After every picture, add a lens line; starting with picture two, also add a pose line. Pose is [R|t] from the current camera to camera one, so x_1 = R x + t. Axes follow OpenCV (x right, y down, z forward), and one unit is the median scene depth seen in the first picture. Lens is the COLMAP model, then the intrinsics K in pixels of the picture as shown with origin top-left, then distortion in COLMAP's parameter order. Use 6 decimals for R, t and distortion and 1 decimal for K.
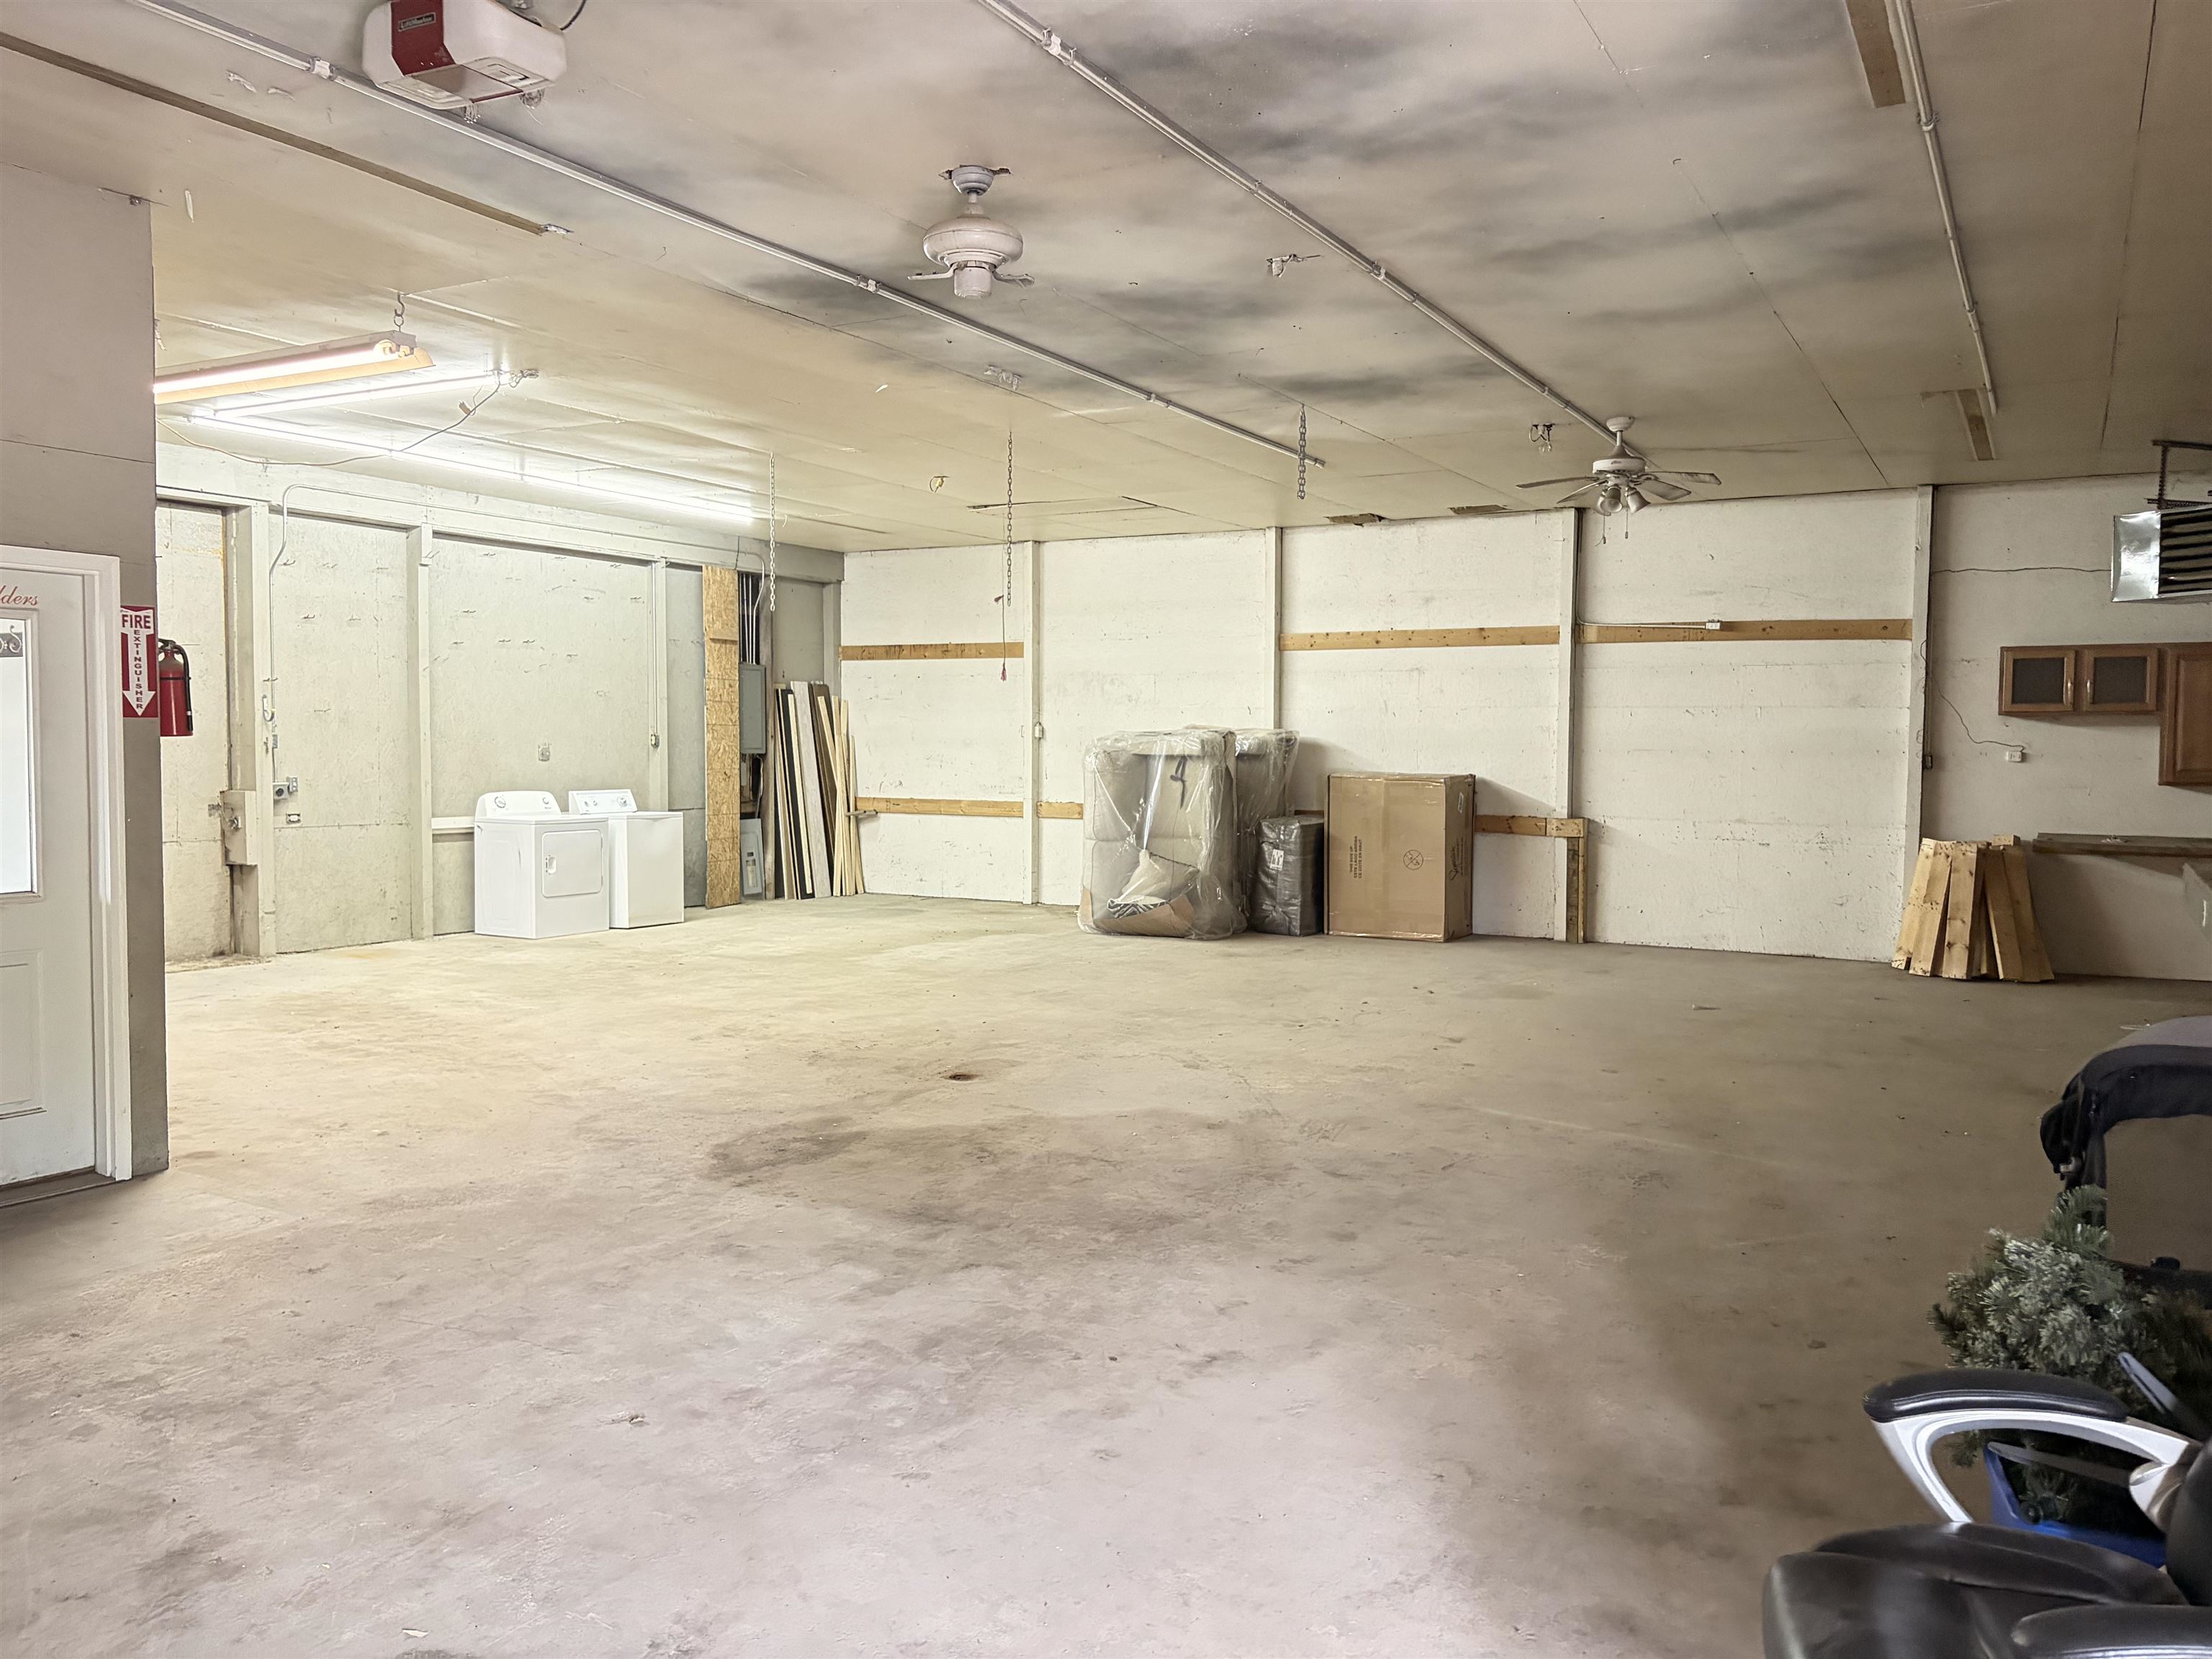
lens RADIAL K [[1699.3, 0, 1106.0], [0, 1699.3, 829.5], [0, 0, 1]] dist [0.047847, -0.041866]
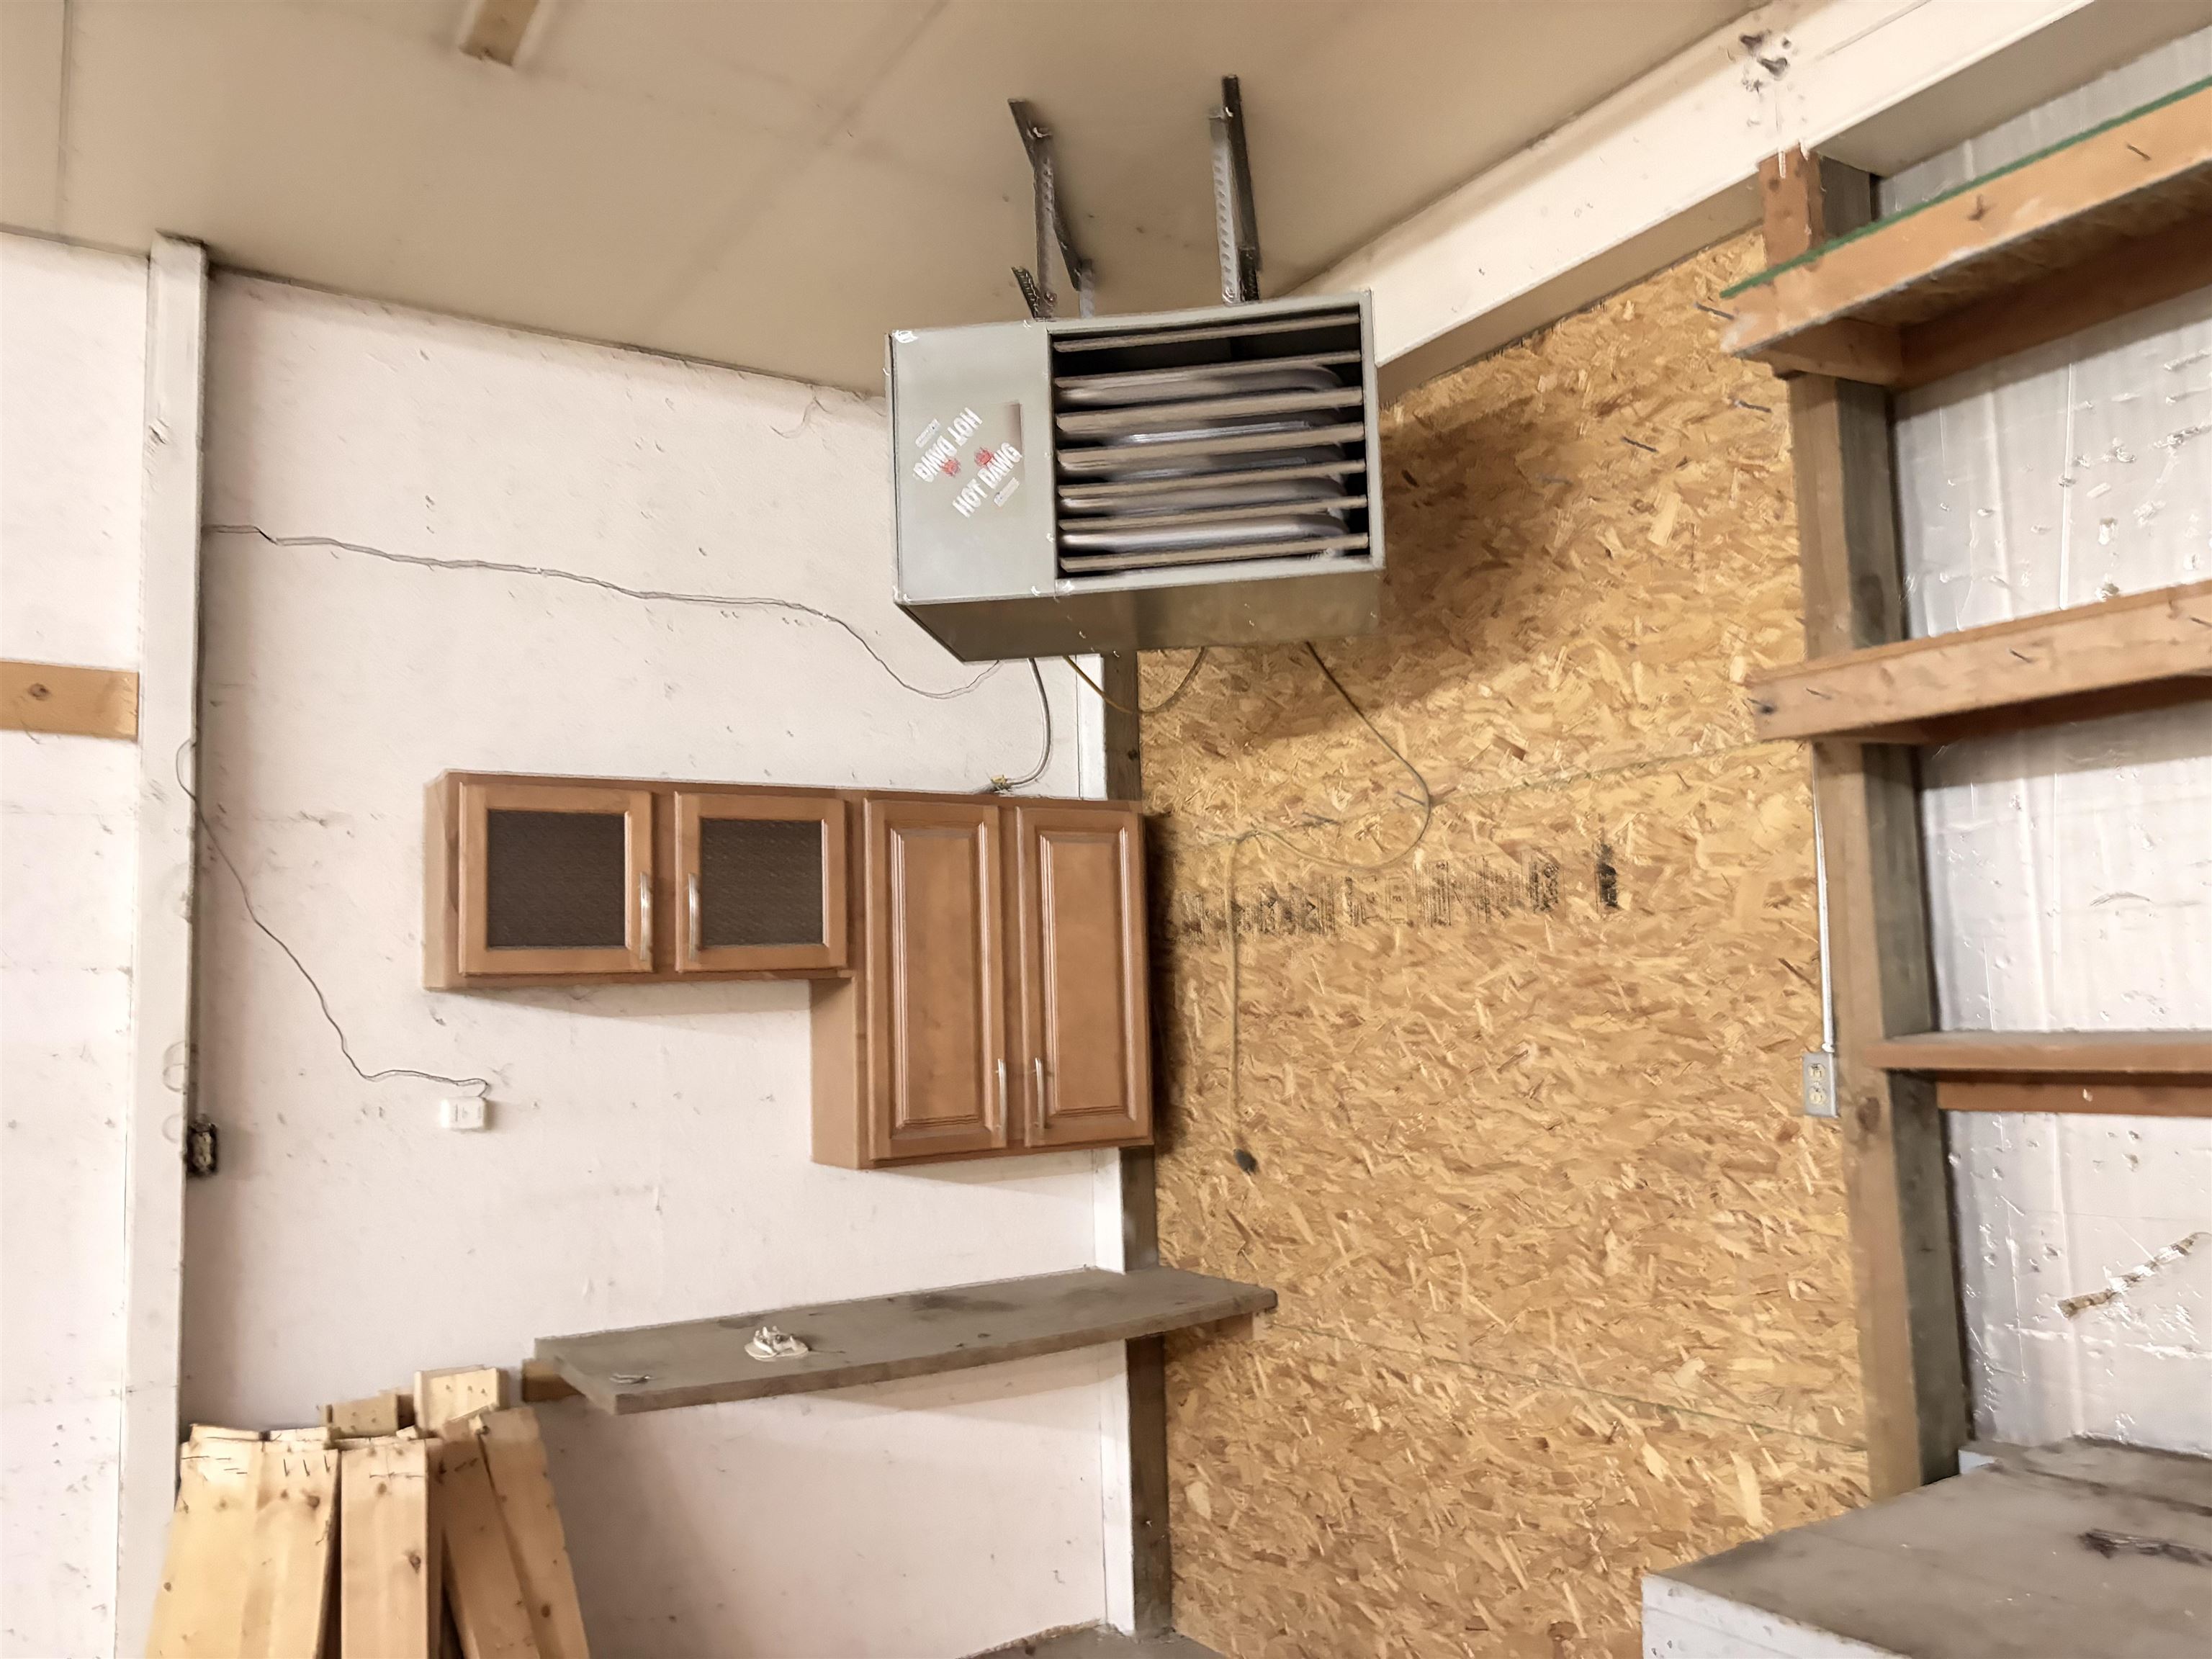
lens RADIAL K [[1699.3, 0, 1106.0], [0, 1699.3, 829.5], [0, 0, 1]] dist [0.047847, -0.041866]
pose [[0.477317, 0.076754, 0.875373, 0.384119], [0.088214, 0.986960, -0.134639, -0.053505], [-0.874292, 0.141486, 0.464322, 0.948059]]
